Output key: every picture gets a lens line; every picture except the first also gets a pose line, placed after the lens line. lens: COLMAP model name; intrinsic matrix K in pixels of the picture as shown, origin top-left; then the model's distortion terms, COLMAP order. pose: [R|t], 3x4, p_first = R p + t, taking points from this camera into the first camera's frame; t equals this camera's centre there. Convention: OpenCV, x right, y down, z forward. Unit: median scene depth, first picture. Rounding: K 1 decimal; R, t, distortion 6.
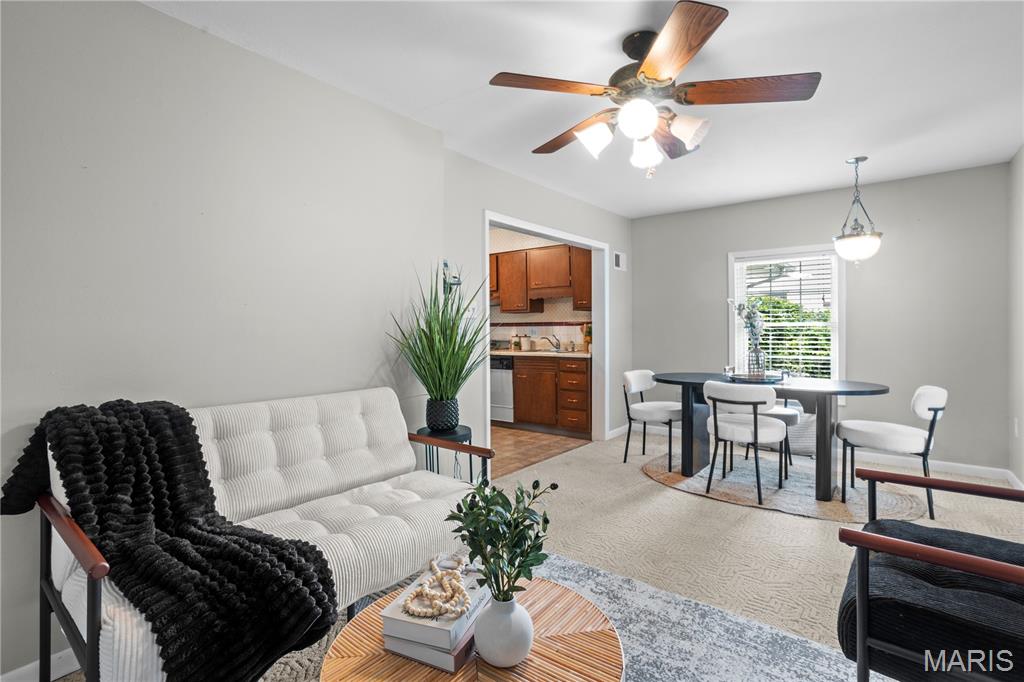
lens RADIAL K [[490.0, 0, 510.6], [0, 490.0, 329.7], [0, 0, 1]] dist [-0.042868, 0.036876]
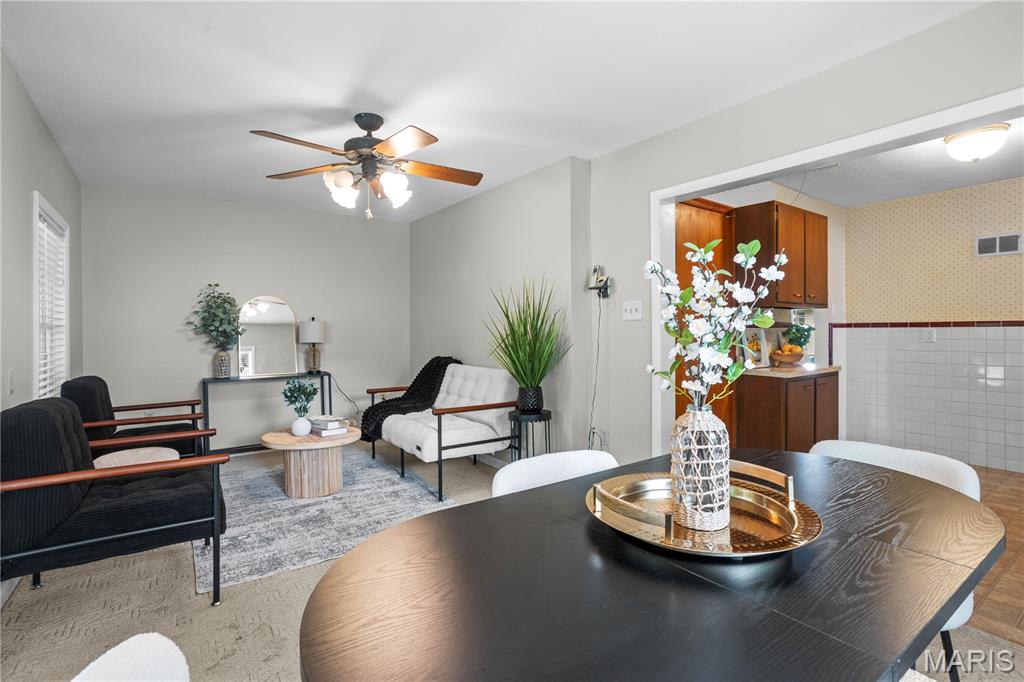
lens RADIAL K [[490.0, 0, 510.6], [0, 490.0, 329.7], [0, 0, 1]] dist [-0.042868, 0.036876]
pose [[-0.281731, 0.005505, -0.959478, 1.042051], [0.010531, 0.999941, 0.002645, -0.008672], [0.959436, -0.009359, -0.281772, 1.260138]]
